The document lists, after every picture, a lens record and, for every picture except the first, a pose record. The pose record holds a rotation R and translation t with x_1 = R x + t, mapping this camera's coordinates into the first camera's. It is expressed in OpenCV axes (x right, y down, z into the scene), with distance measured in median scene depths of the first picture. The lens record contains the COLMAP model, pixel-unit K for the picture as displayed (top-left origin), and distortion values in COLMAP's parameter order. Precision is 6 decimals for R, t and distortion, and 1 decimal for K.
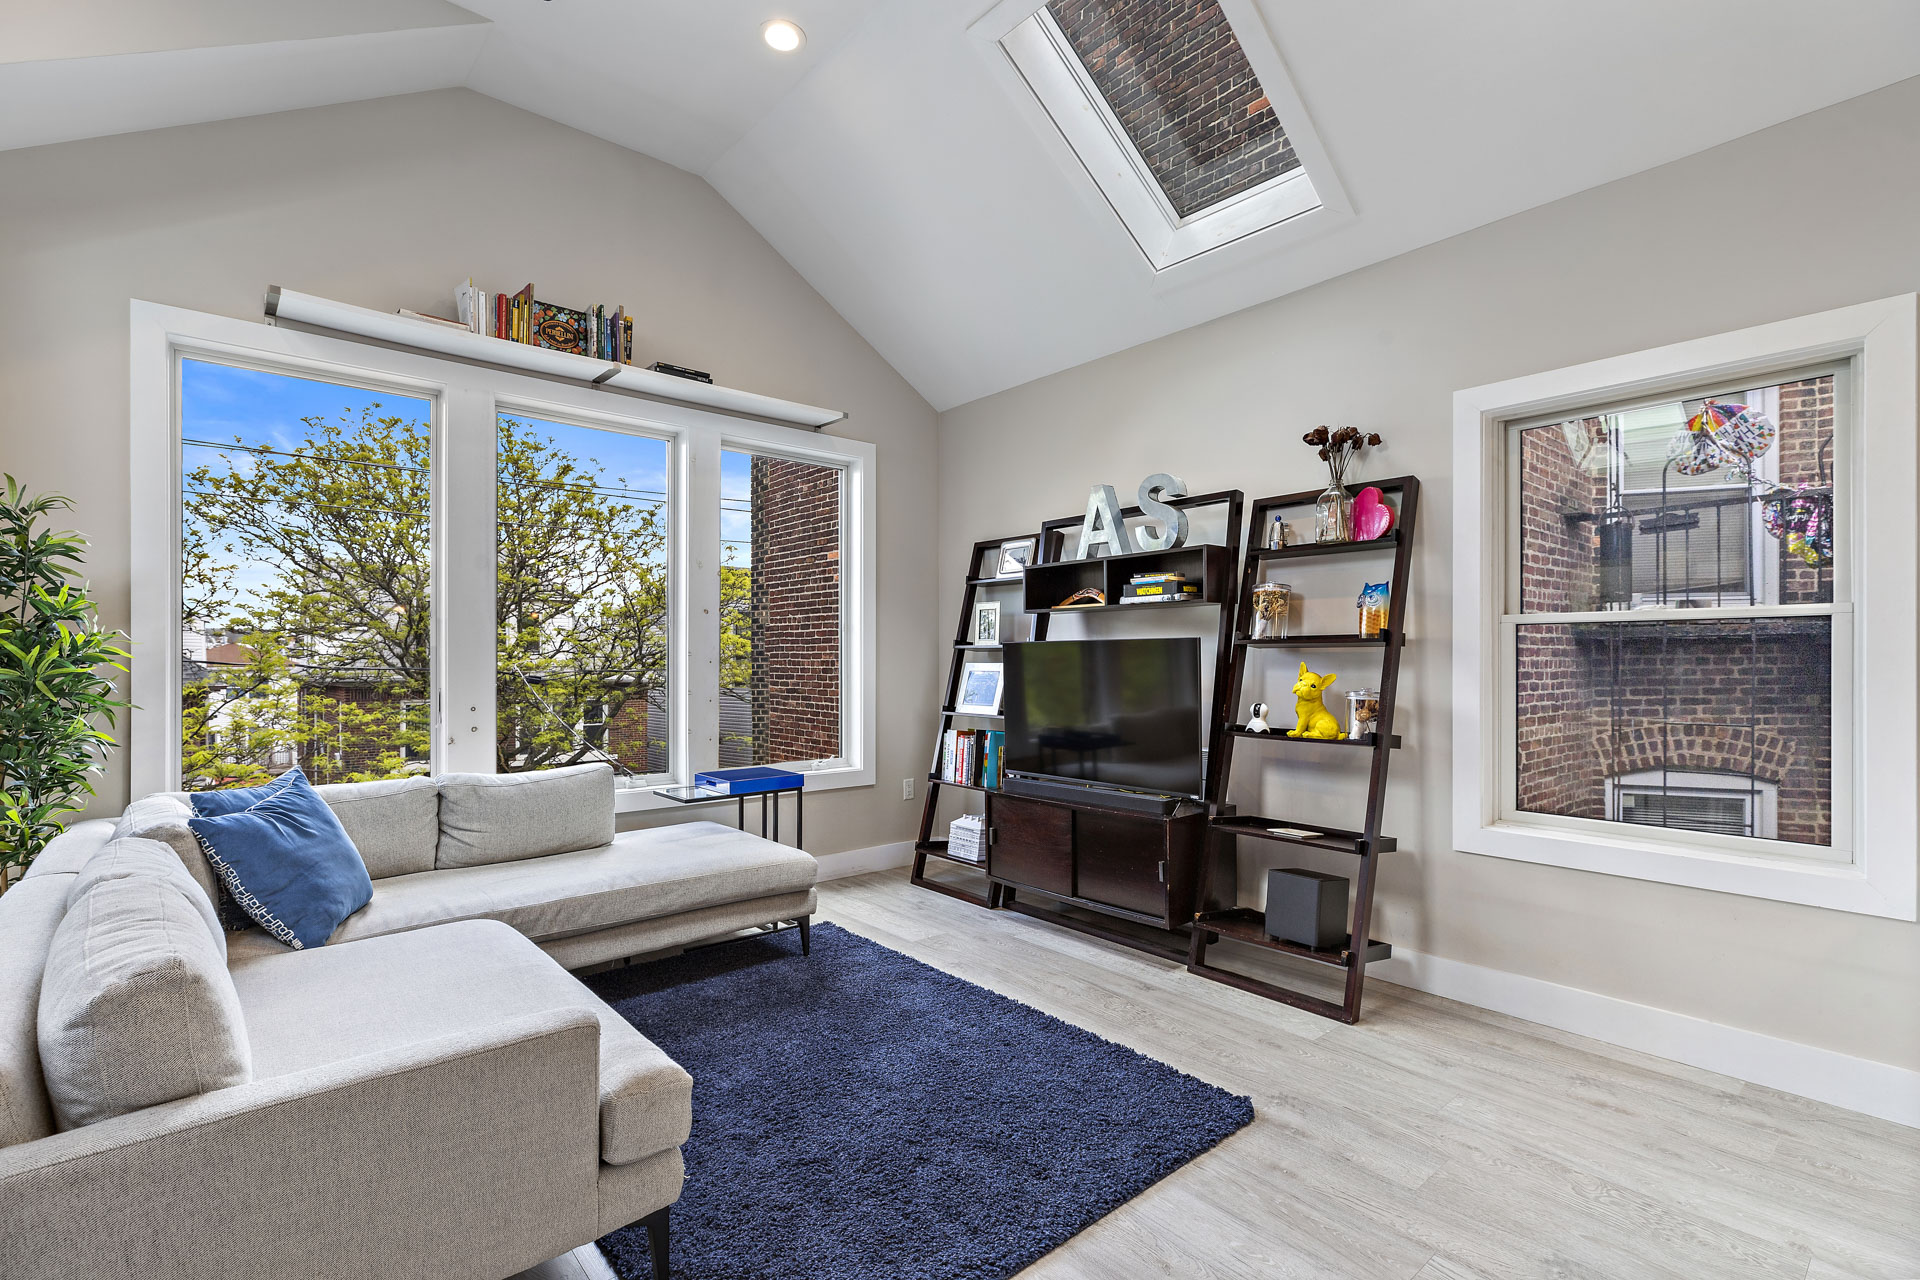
lens RADIAL K [[867.3, 0, 955.4], [0, 867.3, 664.9], [0, 0, 1]] dist [0.001800, -0.000048]
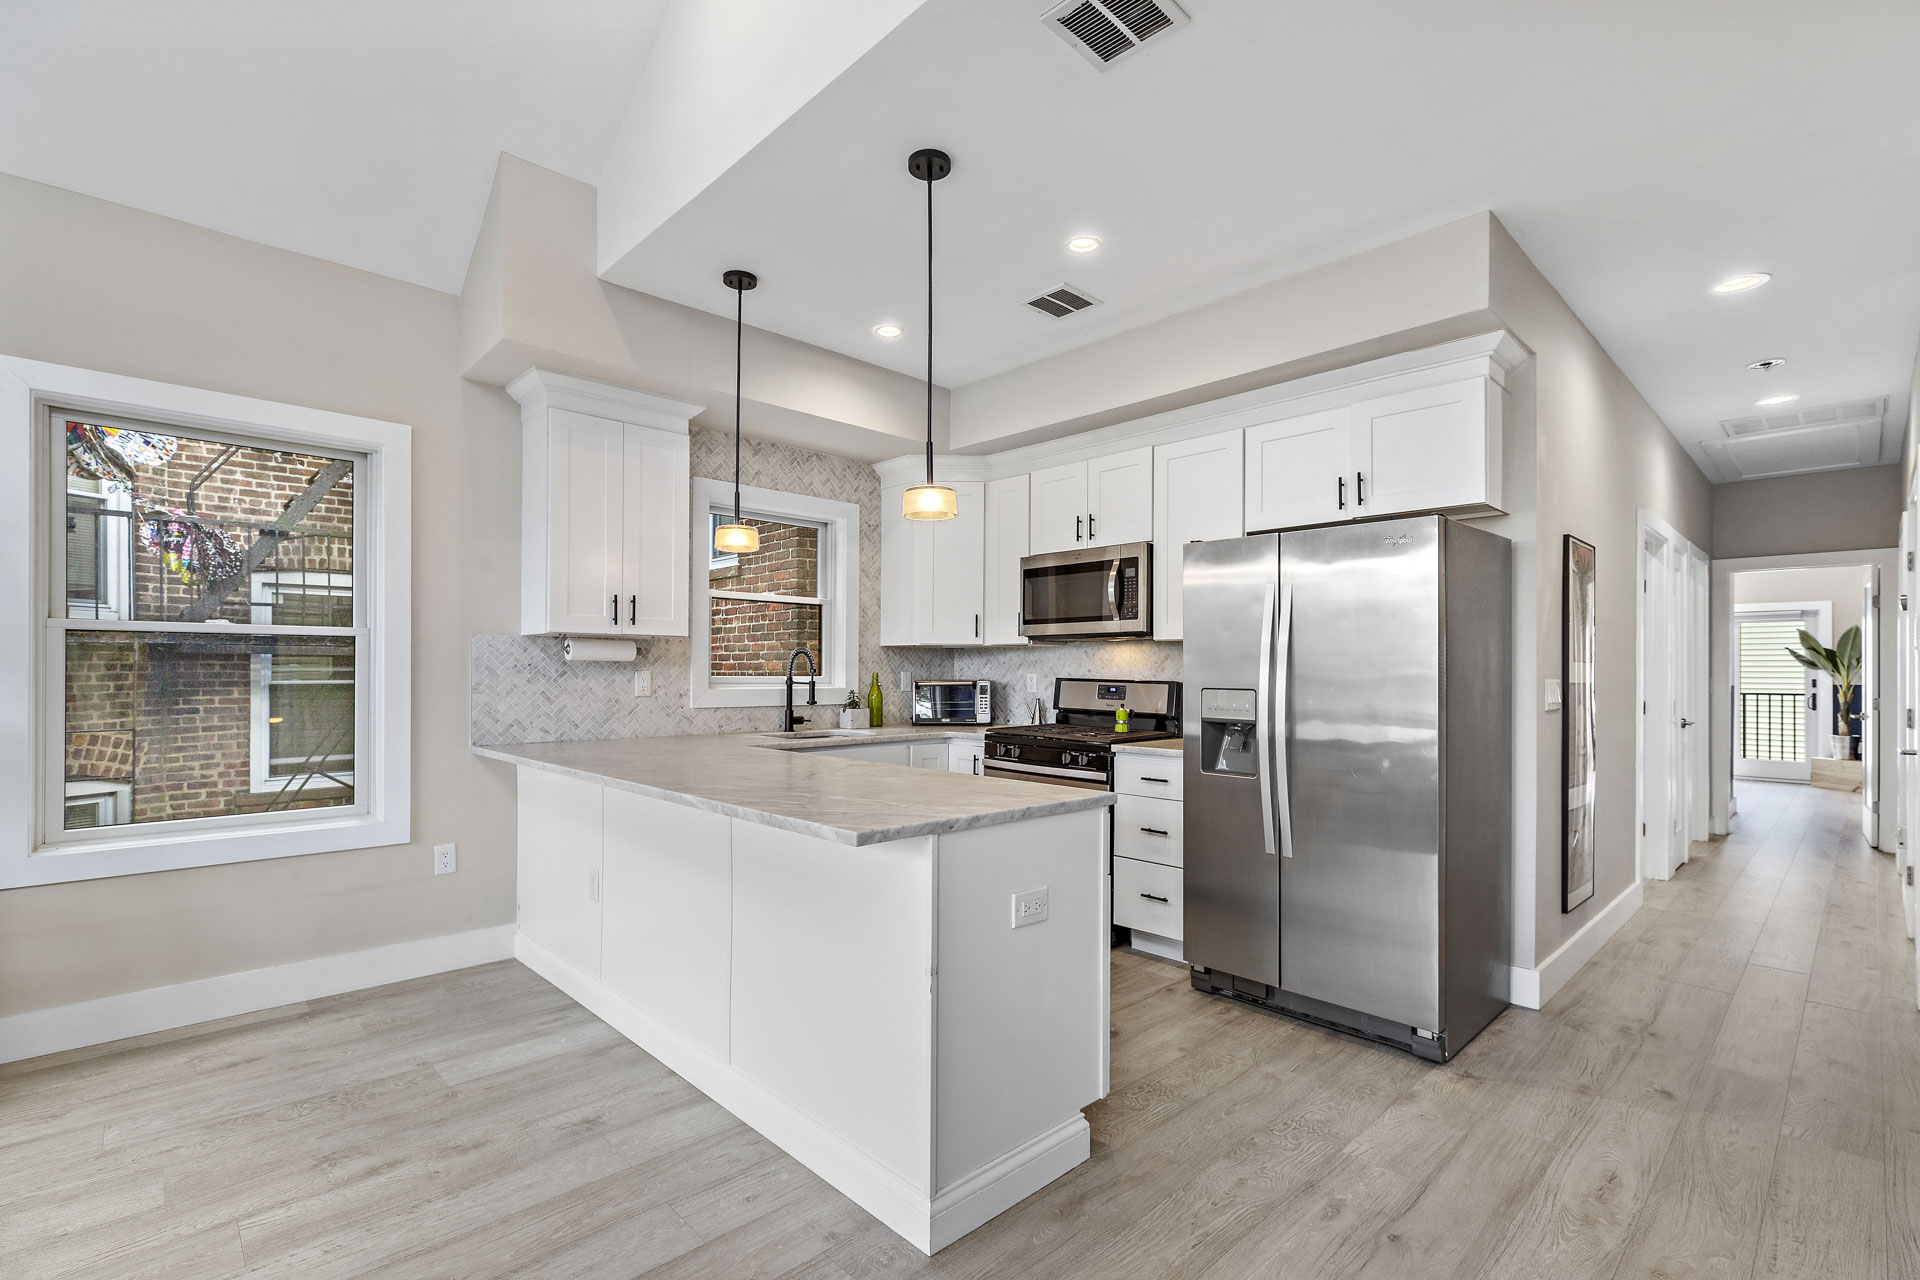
lens RADIAL K [[861.3, 0, 953.0], [0, 861.3, 669.5], [0, 0, 1]] dist [0.002169, 0.000153]
pose [[-0.049775, 0.001233, 0.998760, -0.267548], [-0.000911, 0.999999, -0.001280, -0.003076], [-0.998760, -0.000973, -0.049774, 0.079785]]
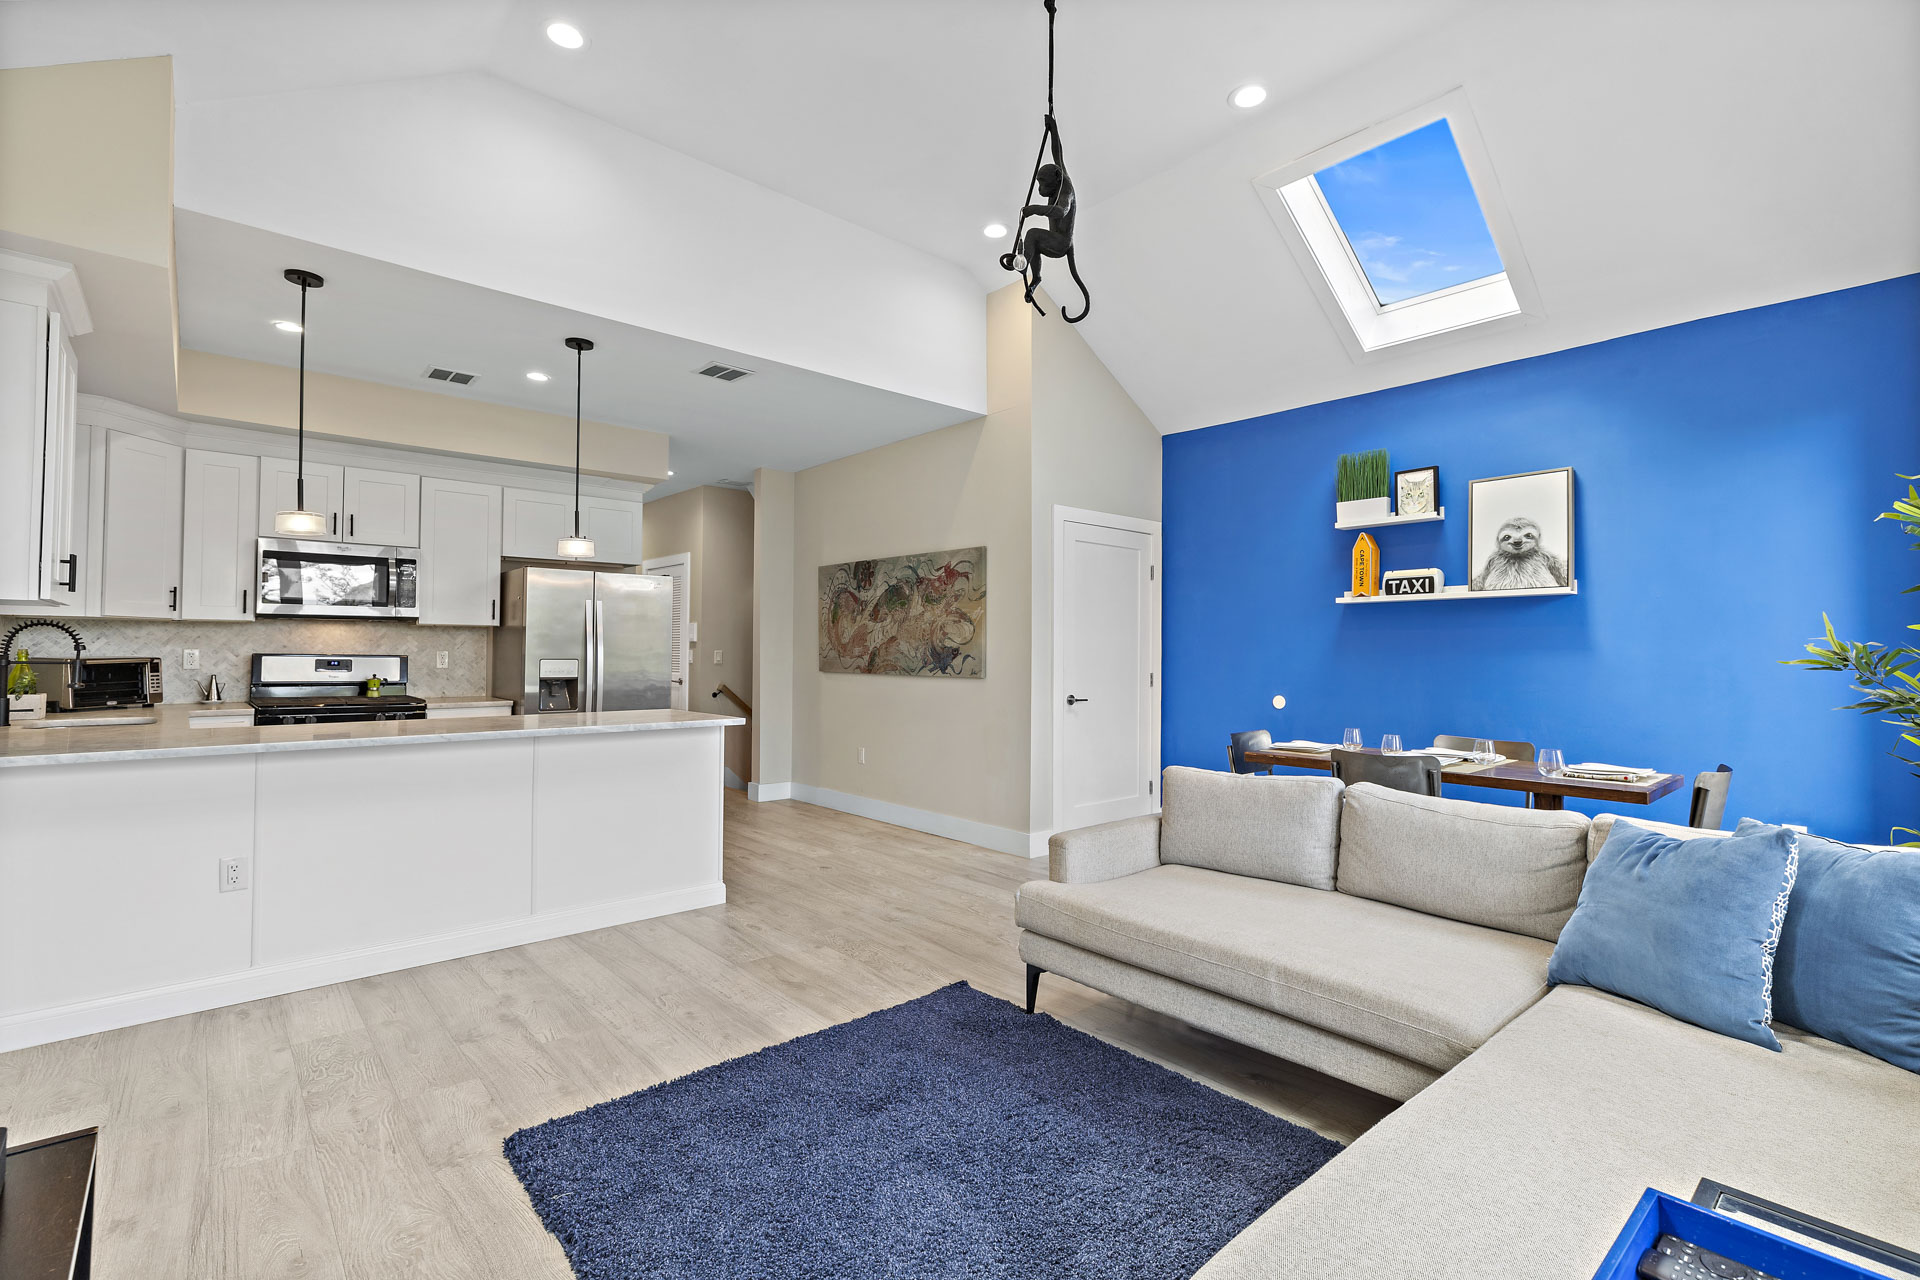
lens RADIAL K [[866.3, 0, 963.4], [0, 866.3, 632.7], [0, 0, 1]] dist [0.001670, 0.000030]
pose [[-0.999809, -0.006232, -0.018533, -0.071192], [-0.005882, 0.999805, -0.018853, -0.005814], [0.018647, -0.018741, -0.999650, 1.204469]]
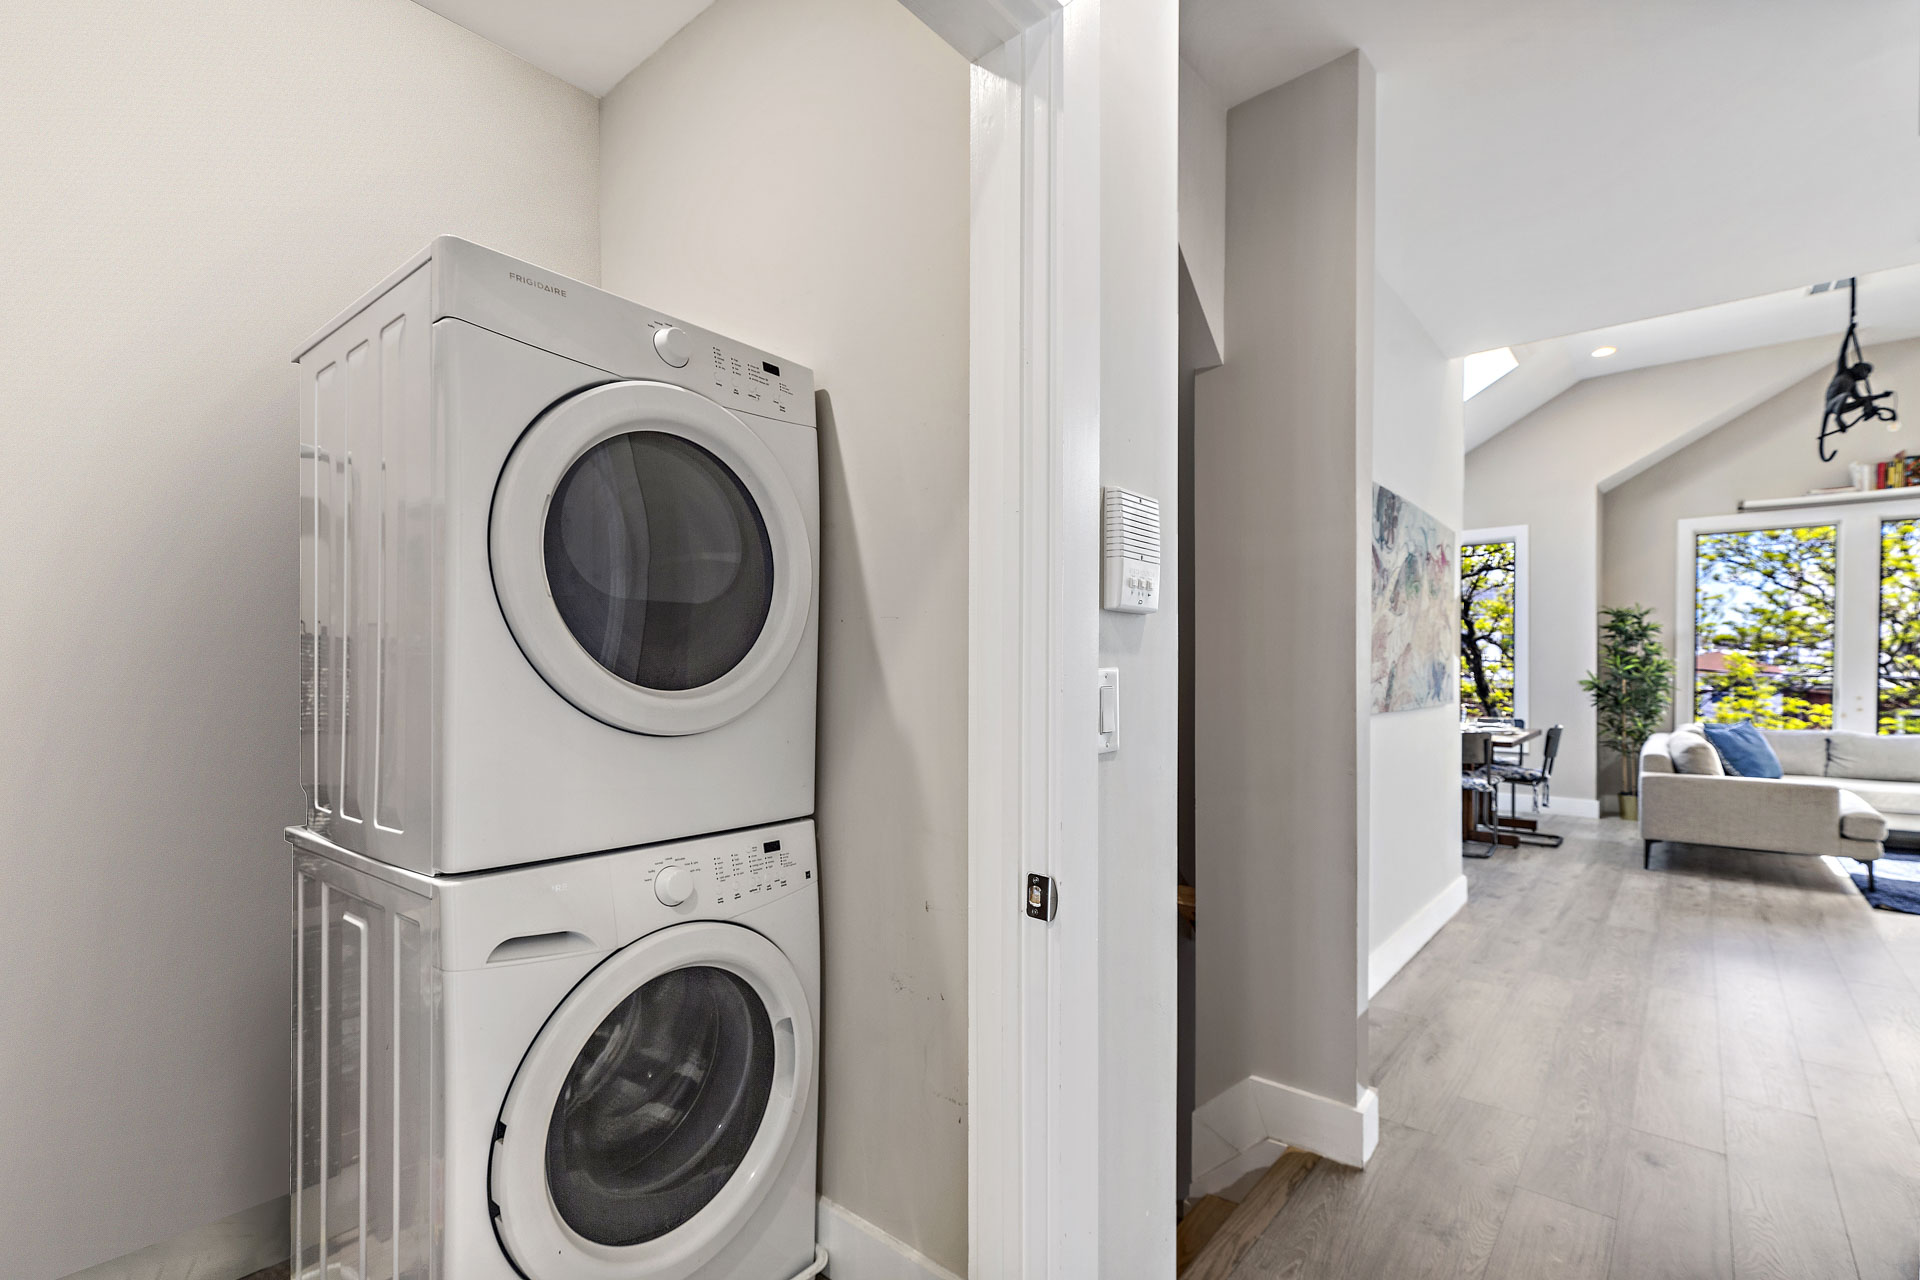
lens RADIAL K [[861.4, 0, 958.6], [0, 861.4, 675.7], [0, 0, 1]] dist [0.005441, 0.000505]
pose [[0.156270, 0.009725, -0.987666, 0.878496], [-0.006188, 0.999942, 0.008867, 0.000445], [0.987695, 0.004726, 0.156321, -1.061581]]
